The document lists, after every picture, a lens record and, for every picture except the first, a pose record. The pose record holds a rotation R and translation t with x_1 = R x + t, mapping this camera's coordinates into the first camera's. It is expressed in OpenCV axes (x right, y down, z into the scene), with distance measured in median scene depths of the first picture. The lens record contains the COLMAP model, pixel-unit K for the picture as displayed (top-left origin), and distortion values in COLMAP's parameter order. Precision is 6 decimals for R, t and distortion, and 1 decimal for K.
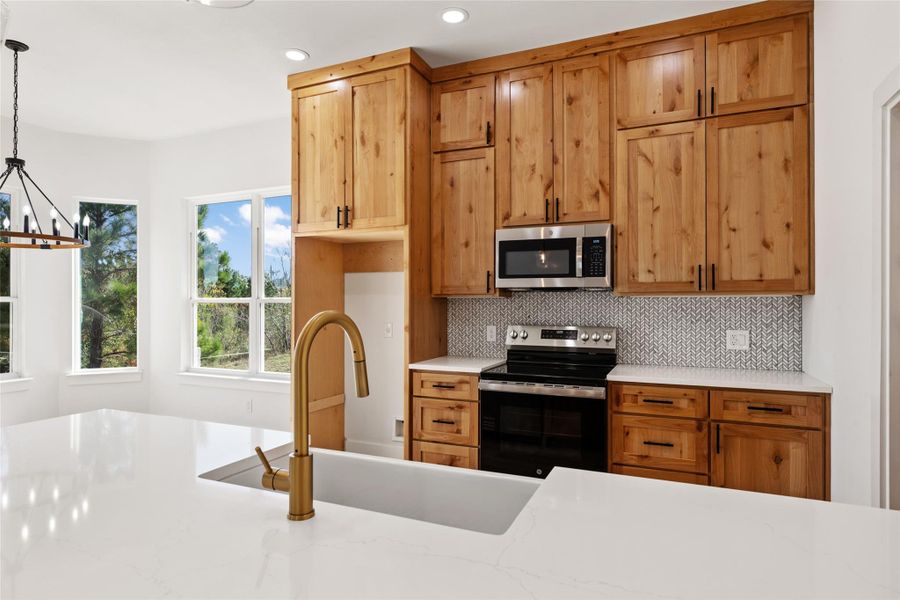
lens RADIAL K [[512.1, 0, 449.6], [0, 512.1, 300.1], [0, 0, 1]] dist [0.000438, -0.000414]
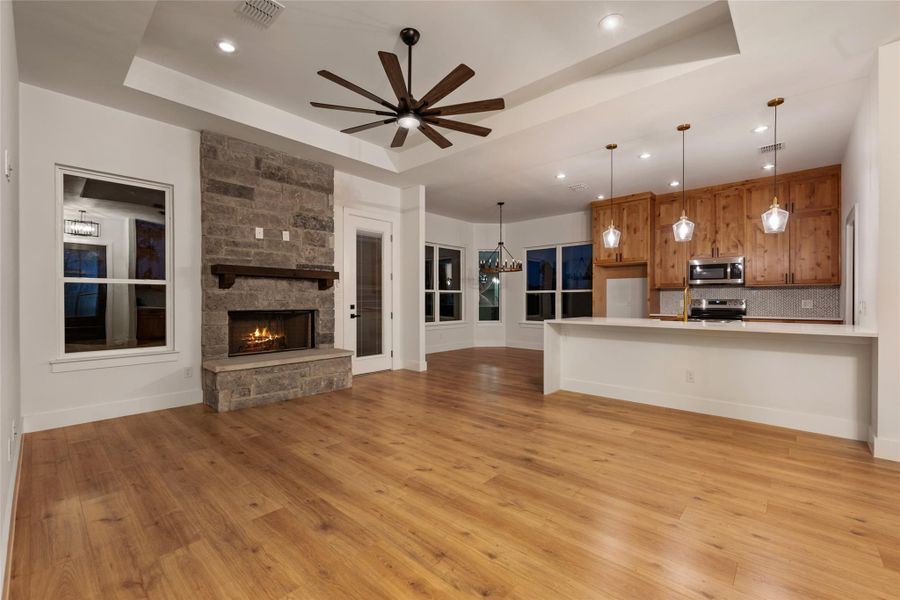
lens RADIAL K [[378.0, 0, 451.6], [0, 378.0, 300.8], [0, 0, 1]] dist [-0.001950, 0.000158]
pose [[0.945855, 0.000190, -0.324591, -0.406886], [0.002904, 0.999955, 0.009047, 0.038601], [0.324578, -0.009500, 0.945811, -1.127098]]
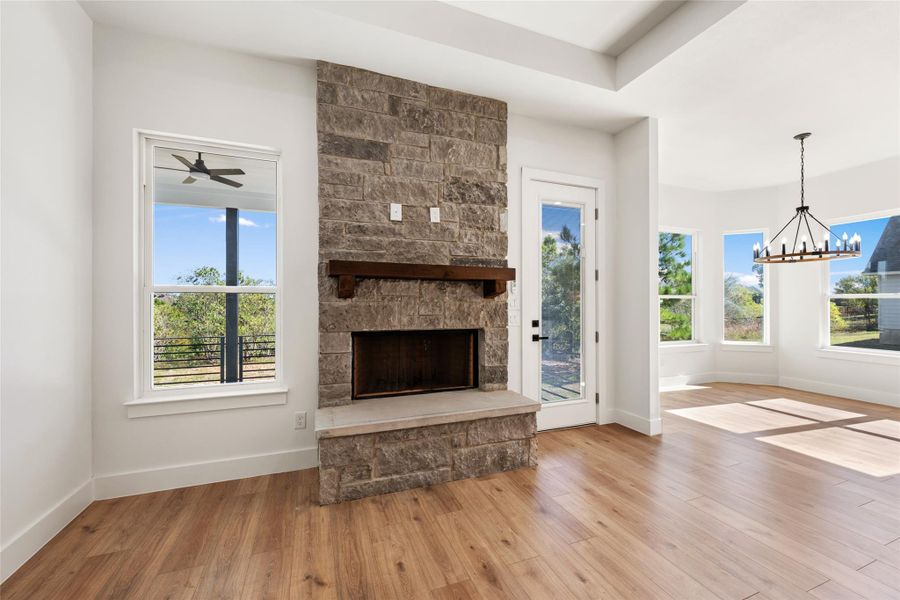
lens RADIAL K [[358.7, 0, 448.9], [0, 358.7, 301.2], [0, 0, 1]] dist [-0.002816, 0.000831]
pose [[0.698042, -0.004783, -0.716040, -0.808747], [0.005371, 0.999985, -0.001444, 0.016246], [0.716036, -0.002838, 0.698057, -0.571631]]
